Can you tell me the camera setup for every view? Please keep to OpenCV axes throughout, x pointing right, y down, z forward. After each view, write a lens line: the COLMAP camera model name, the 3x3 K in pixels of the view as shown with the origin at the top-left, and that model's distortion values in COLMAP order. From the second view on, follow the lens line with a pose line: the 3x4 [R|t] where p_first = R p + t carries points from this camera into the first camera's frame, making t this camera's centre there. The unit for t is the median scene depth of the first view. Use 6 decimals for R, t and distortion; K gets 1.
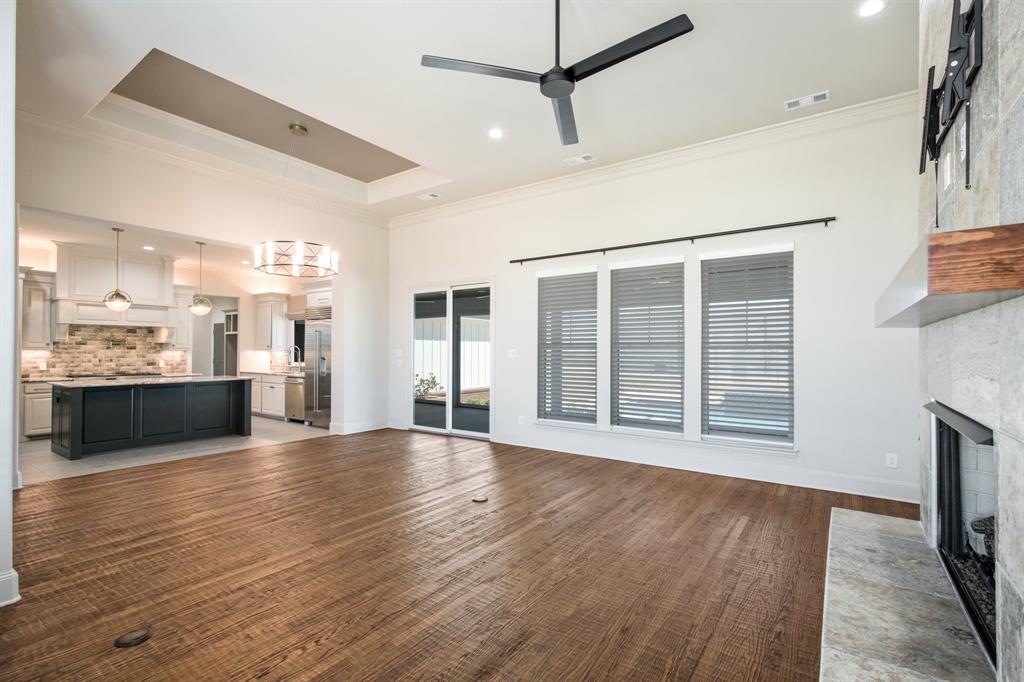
lens RADIAL K [[471.0, 0, 512.4], [0, 471.0, 342.5], [0, 0, 1]] dist [0.001354, 0.000189]
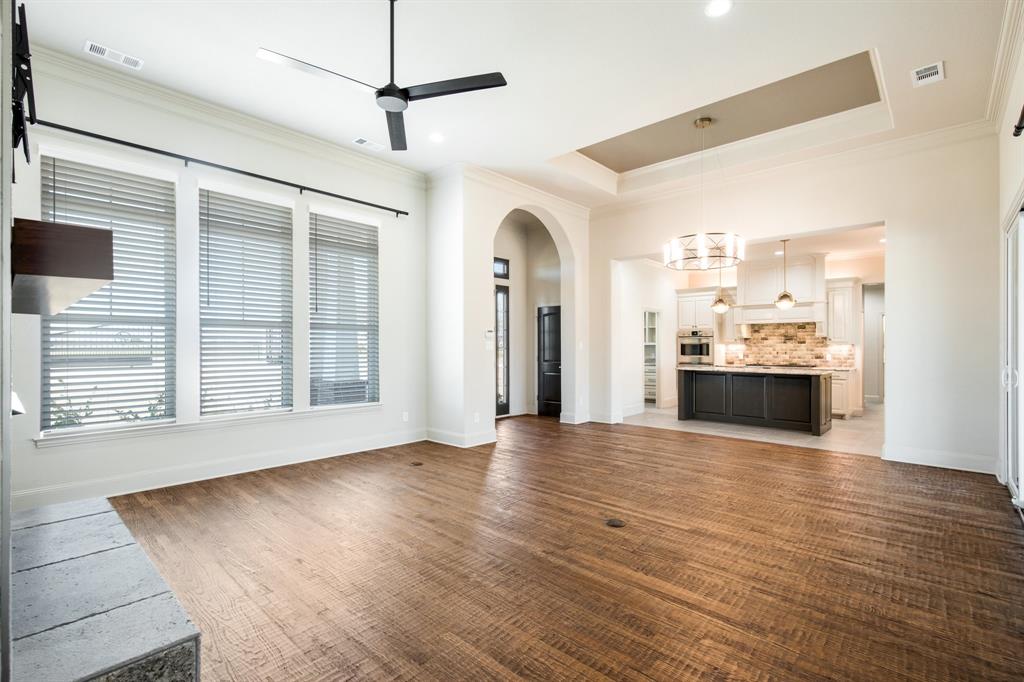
lens RADIAL K [[471.0, 0, 513.1], [0, 471.0, 345.8], [0, 0, 1]] dist [0.001354, 0.000189]
pose [[-0.128957, -0.001526, -0.991649, 0.394142], [0.013866, 0.999898, -0.003342, 0.014727], [0.991553, -0.014181, -0.128923, 0.485791]]
